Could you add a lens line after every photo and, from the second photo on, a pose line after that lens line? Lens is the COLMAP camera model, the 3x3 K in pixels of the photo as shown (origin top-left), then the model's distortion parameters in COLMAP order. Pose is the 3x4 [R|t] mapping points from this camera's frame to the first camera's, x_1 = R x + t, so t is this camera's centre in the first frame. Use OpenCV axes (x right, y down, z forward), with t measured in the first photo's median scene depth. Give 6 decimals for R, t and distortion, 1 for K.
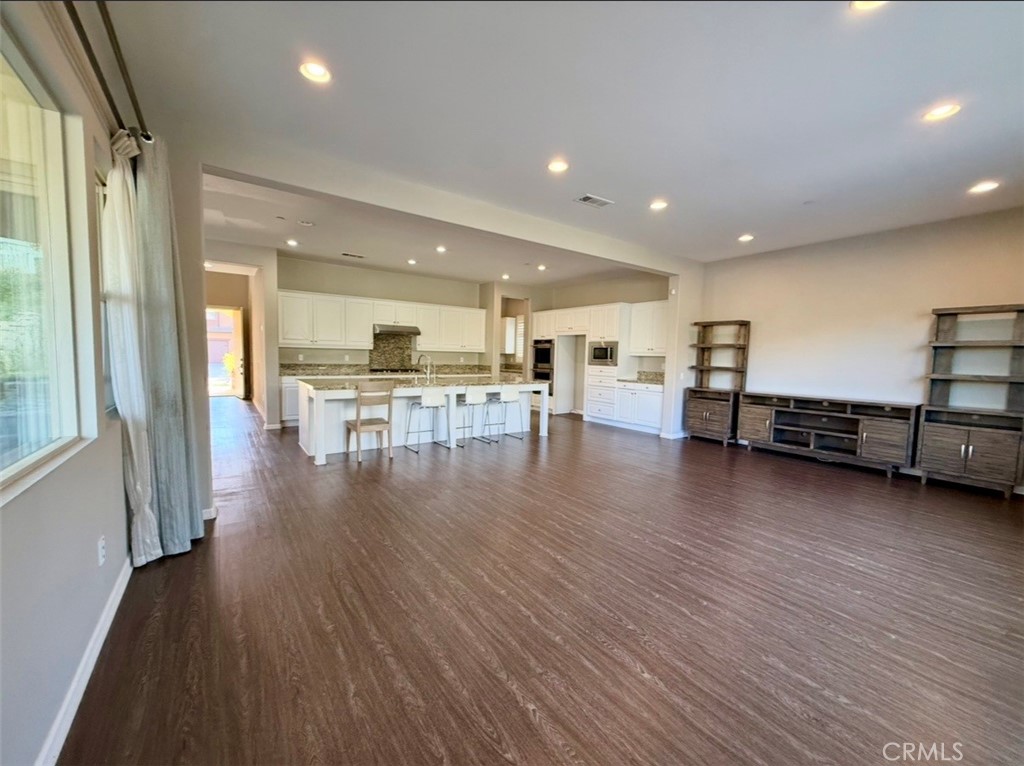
lens RADIAL K [[407.5, 0, 510.3], [0, 407.5, 384.6], [0, 0, 1]] dist [0.001154, -0.000744]
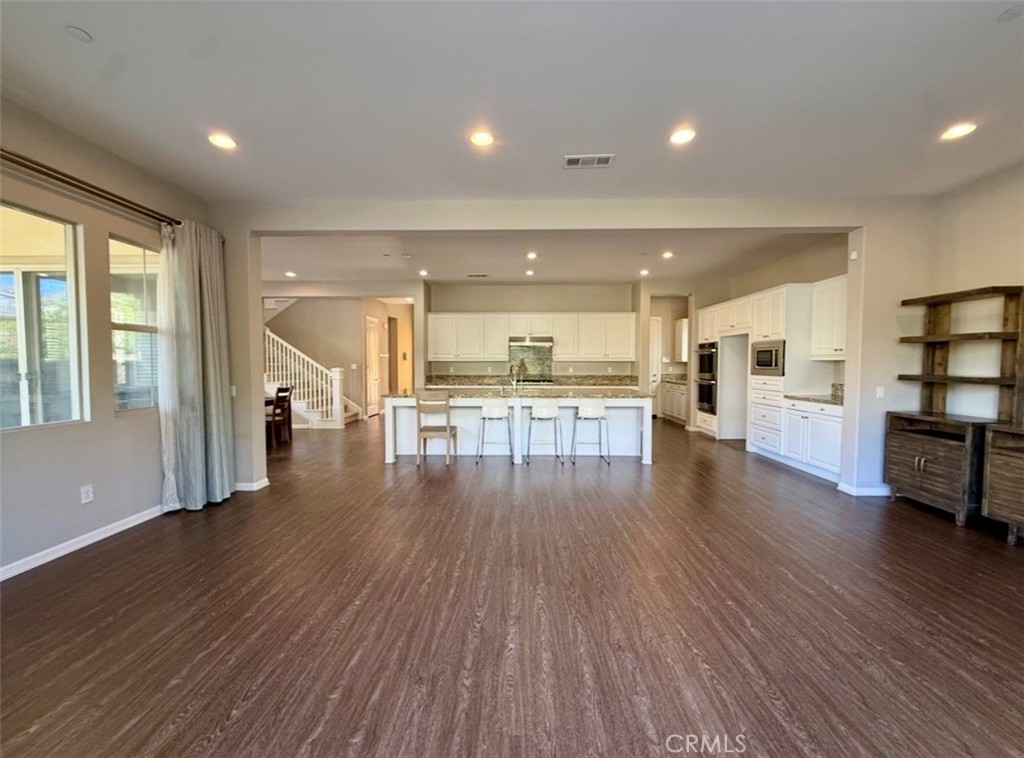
lens RADIAL K [[406.8, 0, 510.7], [0, 406.8, 379.8], [0, 0, 1]] dist [-0.000389, -0.000457]
pose [[0.800331, 0.001433, -0.599557, 0.341637], [-0.025720, 0.999159, -0.031944, -0.005974], [0.599006, 0.040986, 0.799695, 0.196776]]
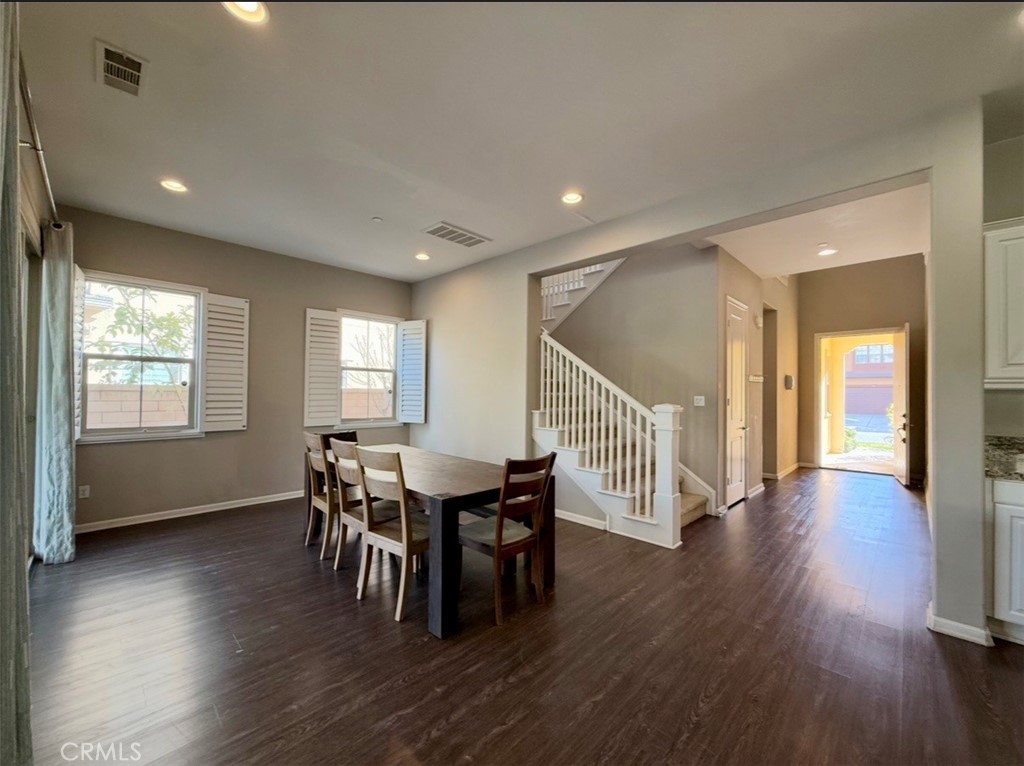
lens RADIAL K [[407.5, 0, 513.6], [0, 407.5, 386.3], [0, 0, 1]] dist [0.001154, -0.000744]
pose [[0.183340, -0.035564, -0.982406, -0.310658], [-0.079427, 0.995542, -0.050862, -0.046710], [0.979836, 0.087355, 0.179698, 0.560306]]
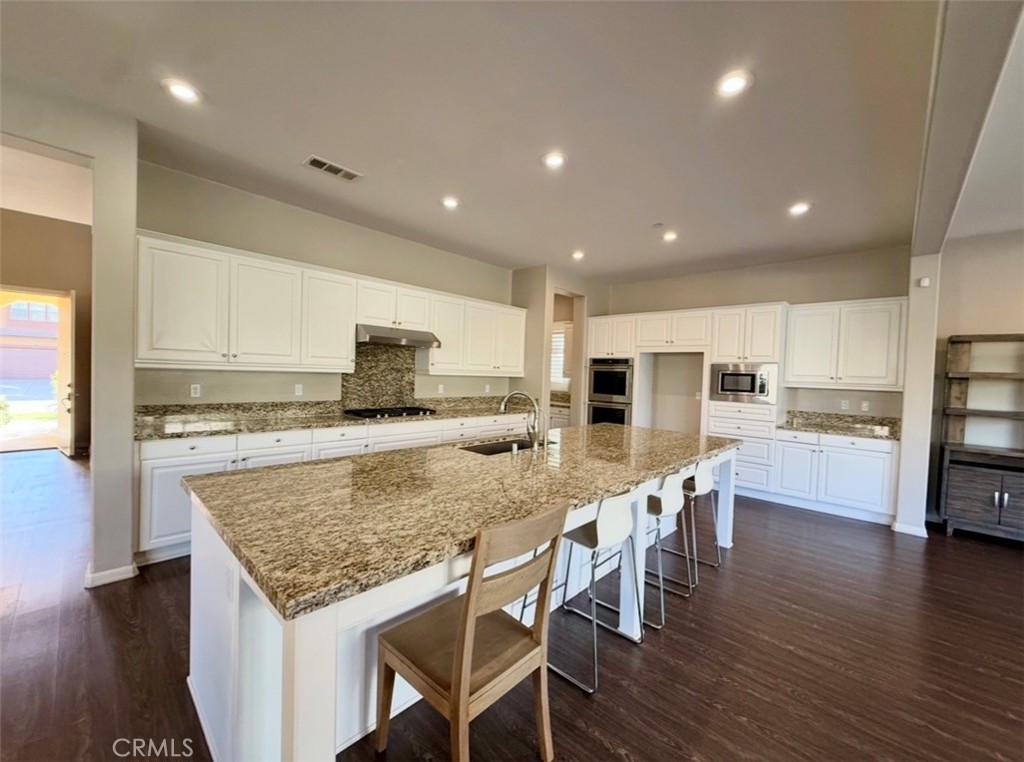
lens RADIAL K [[407.5, 0, 510.9], [0, 407.5, 384.3], [0, 0, 1]] dist [0.001154, -0.000744]
pose [[0.980552, 0.004181, 0.196216, -0.283618], [0.003825, 0.999176, -0.040406, -0.058675], [-0.196224, 0.040371, 0.979728, 0.532880]]
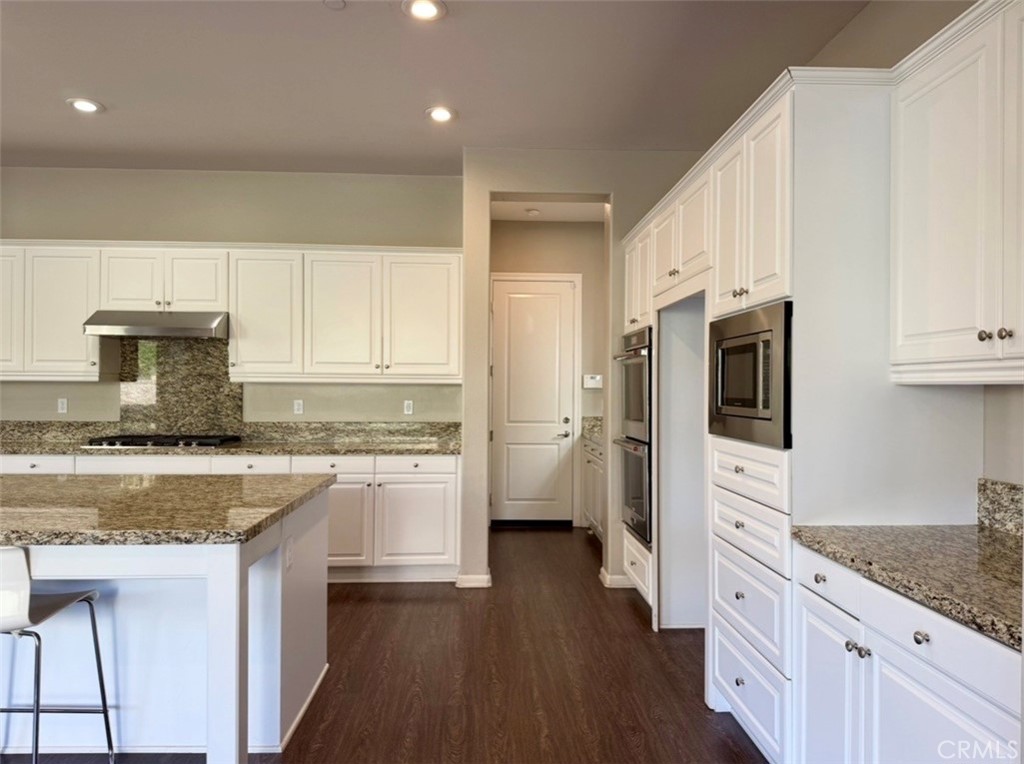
lens RADIAL K [[712.6, 0, 519.9], [0, 712.6, 387.0], [0, 0, 1]] dist [0.034707, -0.044131]
pose [[0.843829, -0.017664, -0.536322, 0.366208], [-0.026675, 0.996842, -0.074801, -0.051105], [0.535949, 0.077425, 0.840693, 0.778582]]
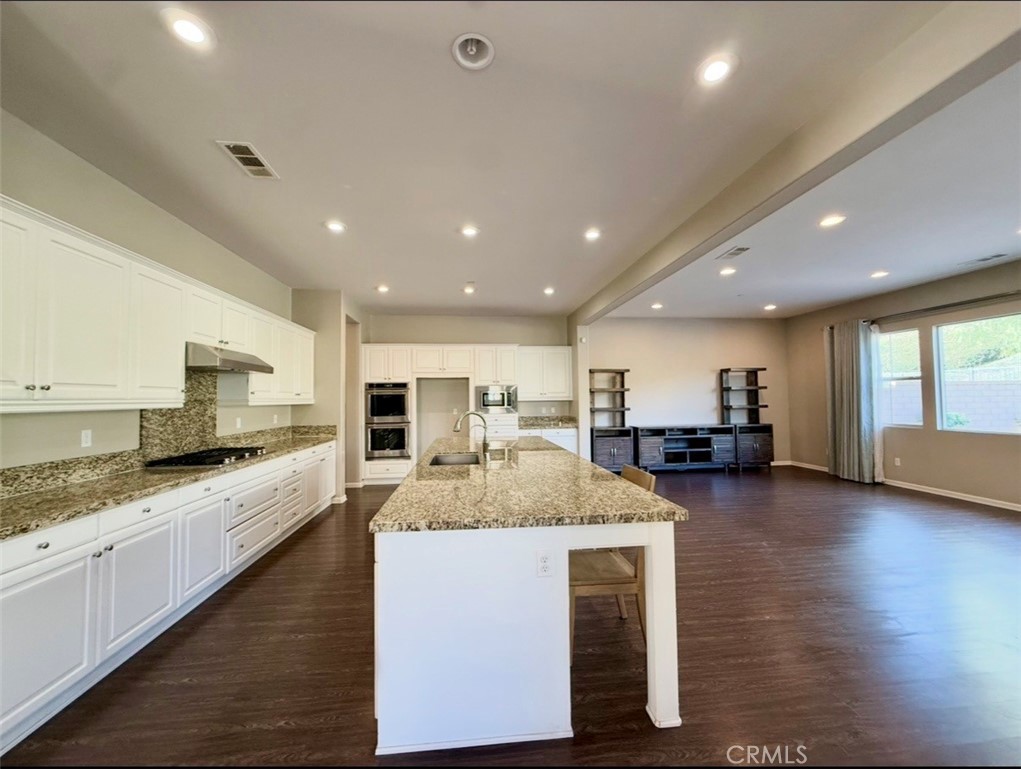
lens RADIAL K [[408.0, 0, 509.6], [0, 408.0, 383.9], [0, 0, 1]] dist [0.000815, 0.000215]
pose [[0.489649, 0.002504, 0.871916, -0.605448], [0.087478, 0.994809, -0.051982, -0.071987], [-0.867520, 0.101727, 0.486888, 0.637471]]
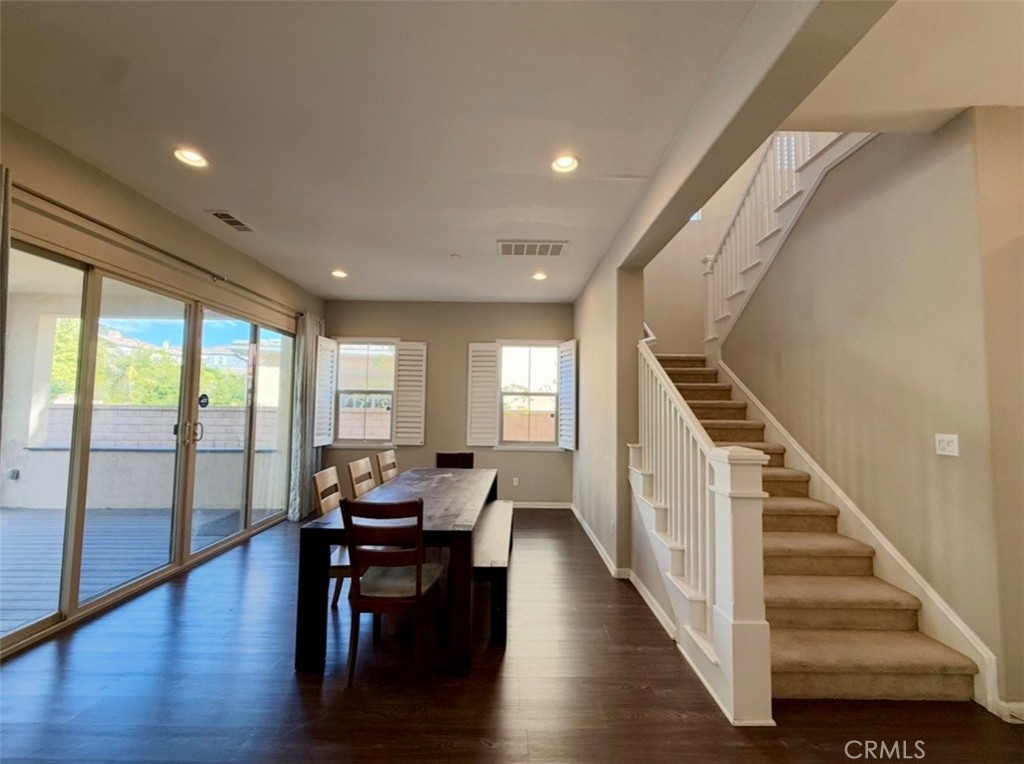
lens RADIAL K [[407.5, 0, 508.3], [0, 407.5, 384.8], [0, 0, 1]] dist [0.001154, -0.000744]
pose [[-0.576880, -0.078410, -0.813057, -0.455807], [-0.088106, 0.995548, -0.033496, -0.085940], [0.812064, 0.052312, -0.581220, 0.880198]]
